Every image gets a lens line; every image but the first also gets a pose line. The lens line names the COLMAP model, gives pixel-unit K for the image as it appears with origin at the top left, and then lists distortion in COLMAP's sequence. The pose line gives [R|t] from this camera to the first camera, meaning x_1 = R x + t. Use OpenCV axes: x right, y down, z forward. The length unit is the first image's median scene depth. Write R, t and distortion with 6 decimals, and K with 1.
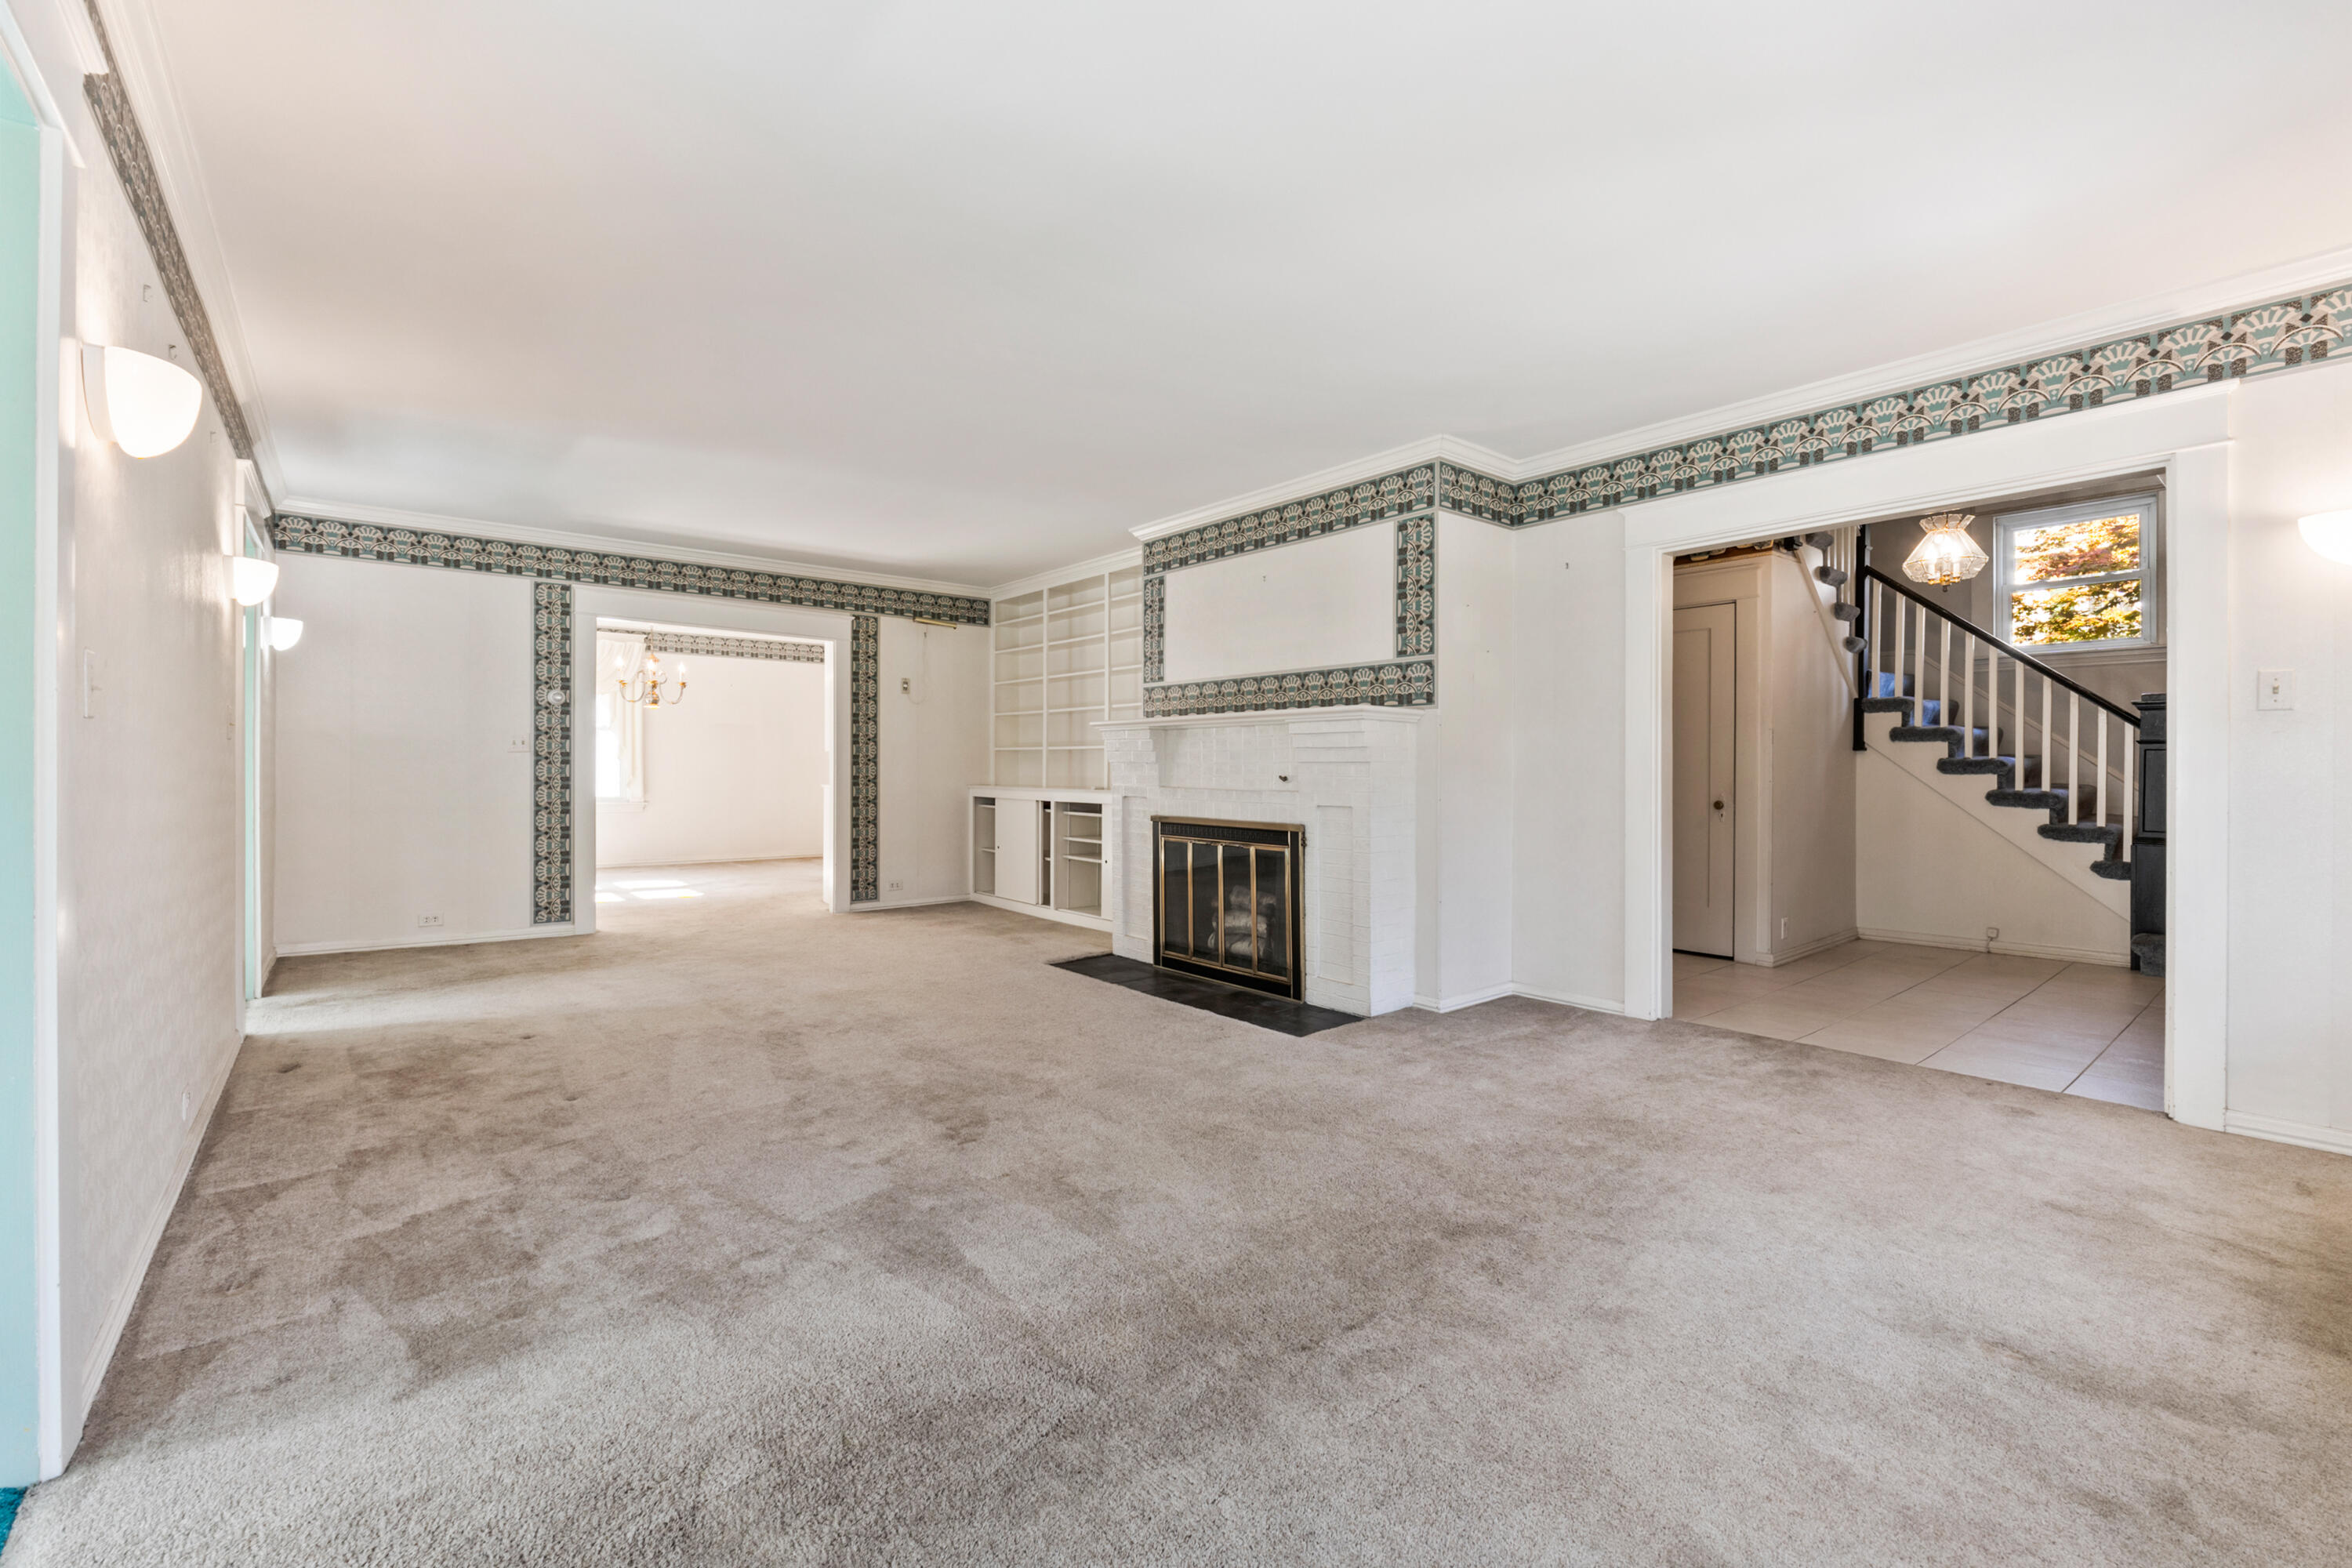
lens RADIAL K [[1002.9, 0, 1182.6], [0, 1002.9, 767.4], [0, 0, 1]] dist [0.009241, -0.002985]
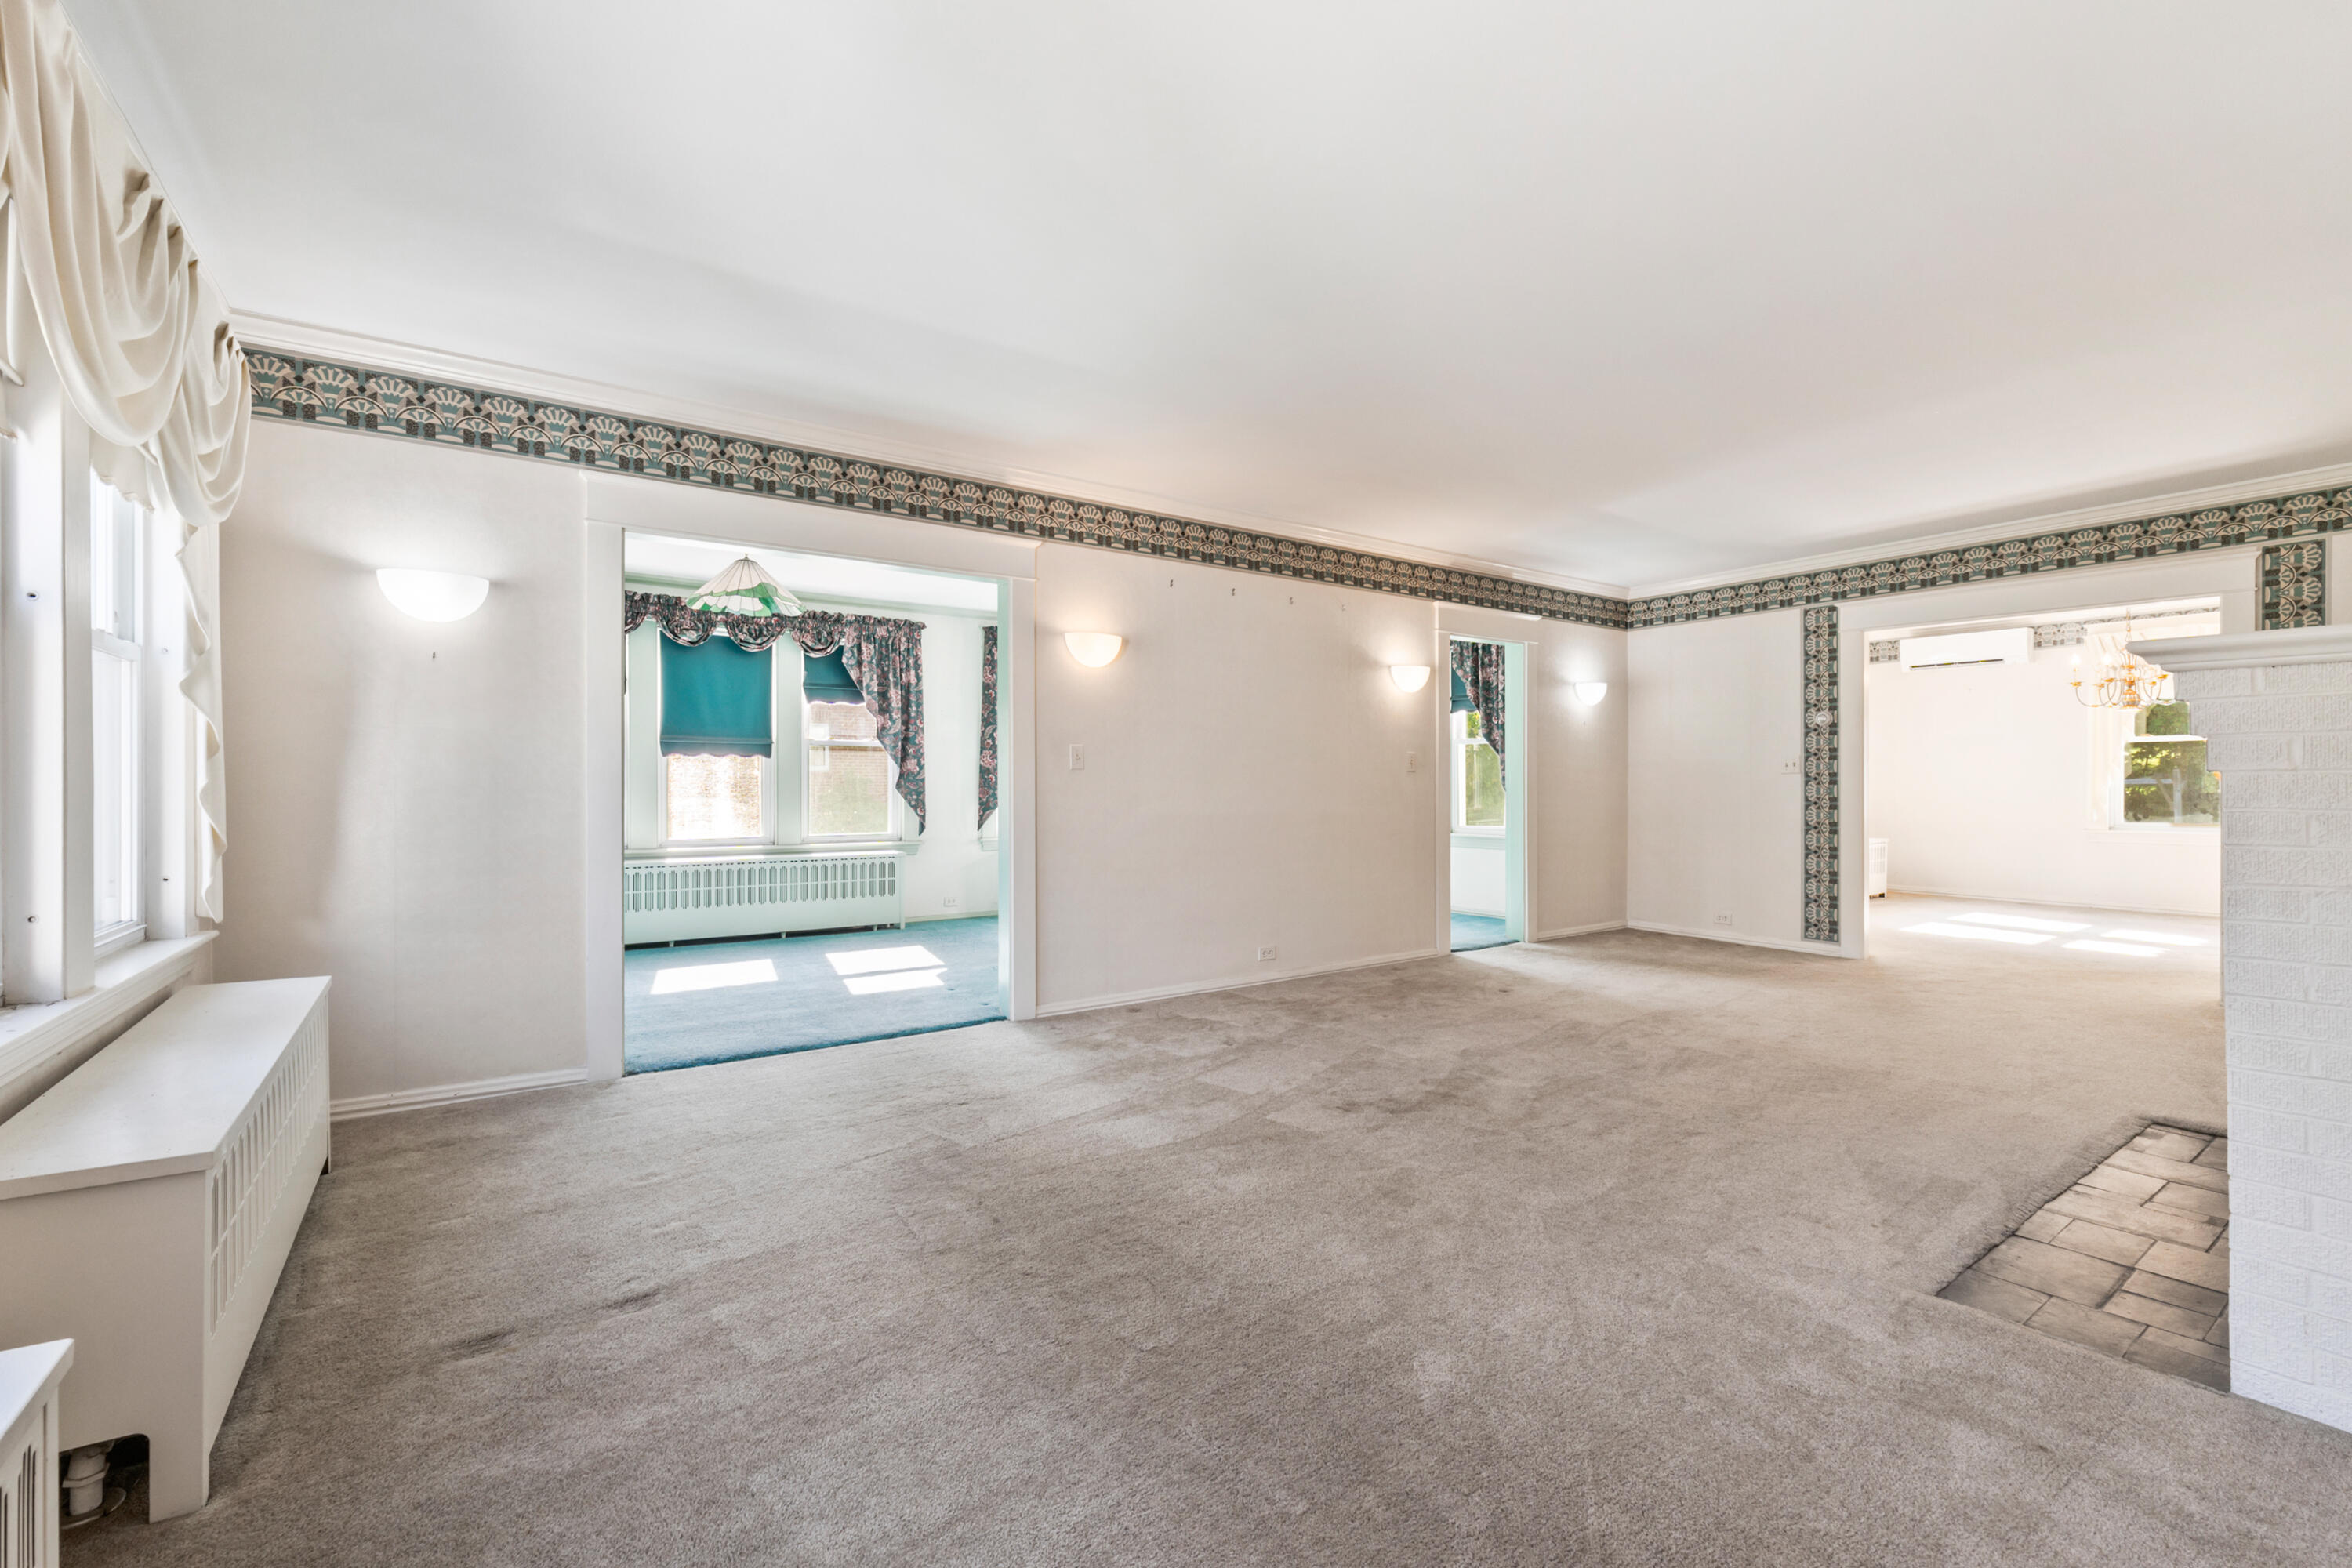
lens RADIAL K [[1002.9, 0, 1166.6], [0, 1002.9, 793.7], [0, 0, 1]] dist [0.009241, -0.002985]
pose [[-0.092093, -0.000558, -0.995750, 0.462016], [-0.002183, 0.999998, -0.000359, 0.007941], [0.995748, 0.002140, -0.092094, 0.448083]]
